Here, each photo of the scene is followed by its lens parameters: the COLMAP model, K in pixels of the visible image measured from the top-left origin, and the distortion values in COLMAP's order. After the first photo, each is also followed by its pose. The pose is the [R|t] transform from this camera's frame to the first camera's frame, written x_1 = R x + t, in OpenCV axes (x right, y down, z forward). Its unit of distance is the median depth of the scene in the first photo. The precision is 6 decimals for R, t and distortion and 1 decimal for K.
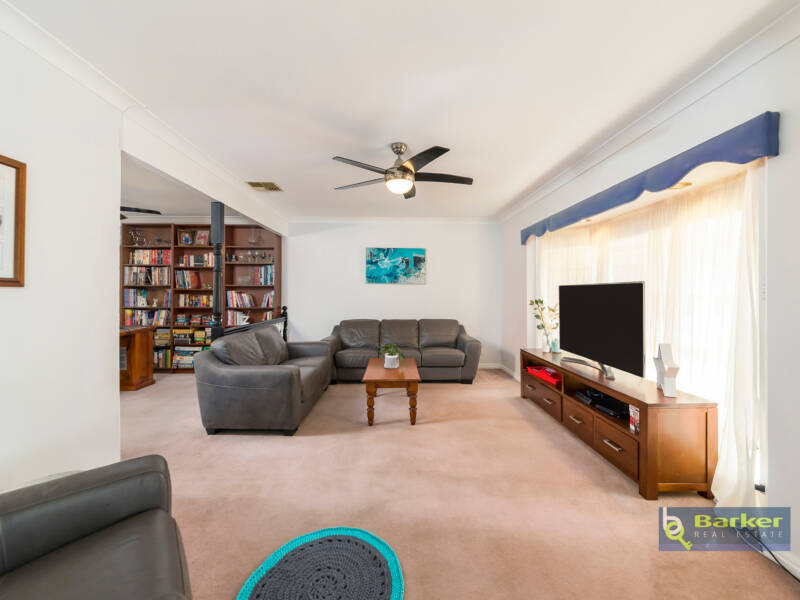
lens RADIAL K [[317.1, 0, 398.9], [0, 317.1, 291.2], [0, 0, 1]] dist [0.000119, 0.000024]
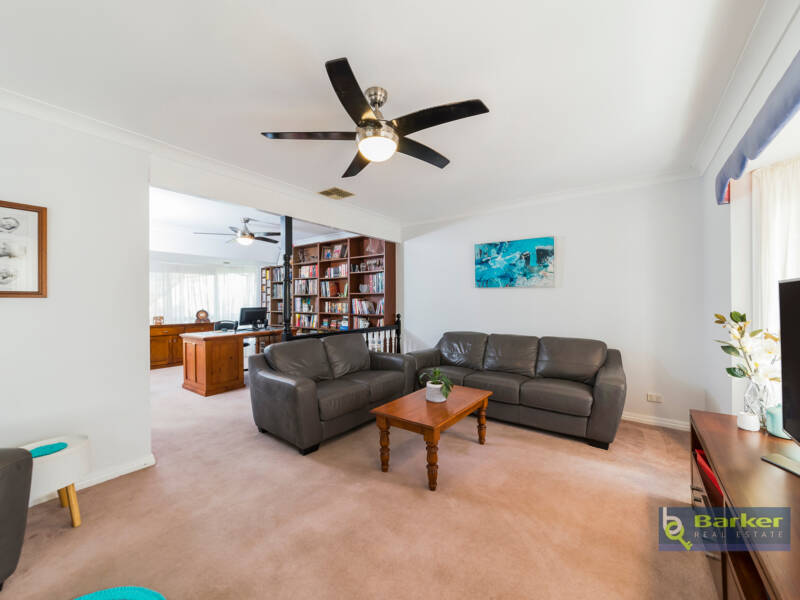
lens RADIAL K [[316.3, 0, 400.0], [0, 316.3, 300.0], [0, 0, 1]] dist [-0.002939, -0.000292]
pose [[0.793491, -0.005143, -0.608560, 0.243999], [0.008707, 0.999958, 0.002901, 0.001560], [0.608520, -0.007601, 0.793502, 0.241731]]
